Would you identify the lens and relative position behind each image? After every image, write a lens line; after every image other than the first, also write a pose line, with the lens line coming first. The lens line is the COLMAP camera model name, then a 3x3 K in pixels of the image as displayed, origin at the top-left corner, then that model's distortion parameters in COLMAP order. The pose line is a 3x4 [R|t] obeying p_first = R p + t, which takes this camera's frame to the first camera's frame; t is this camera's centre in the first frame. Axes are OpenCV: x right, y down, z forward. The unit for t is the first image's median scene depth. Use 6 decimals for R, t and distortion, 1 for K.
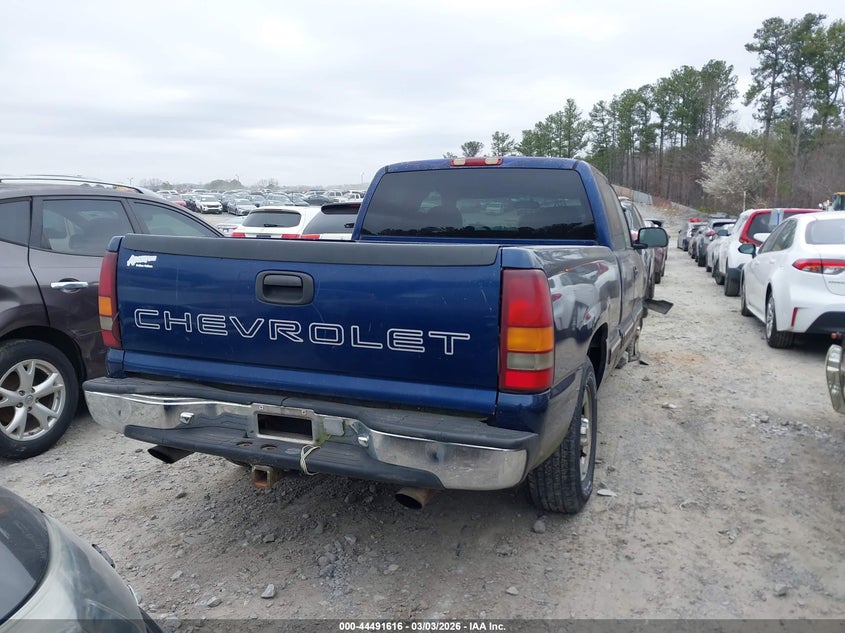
lens RADIAL K [[633.0, 0, 422.5], [0, 633.0, 316.5], [0, 0, 1]] dist [0.048702, -0.007274]
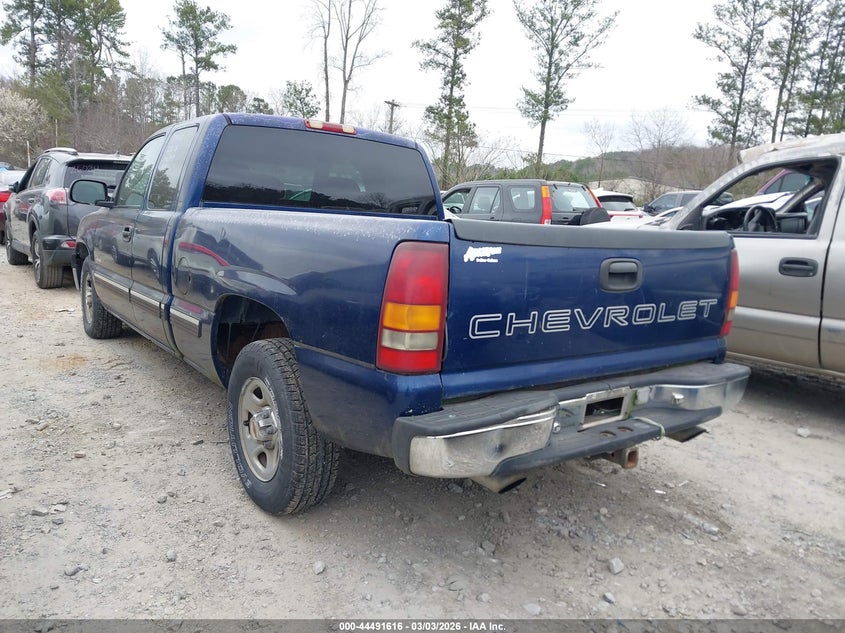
lens RADIAL K [[665.6, 0, 422.5], [0, 665.6, 316.5], [0, 0, 1]] dist [-0.004634, 0.001598]
pose [[0.545227, -0.121129, 0.829491, -1.202409], [0.070220, 0.992627, 0.098795, -0.099543], [-0.835342, 0.004381, 0.549713, 0.626169]]
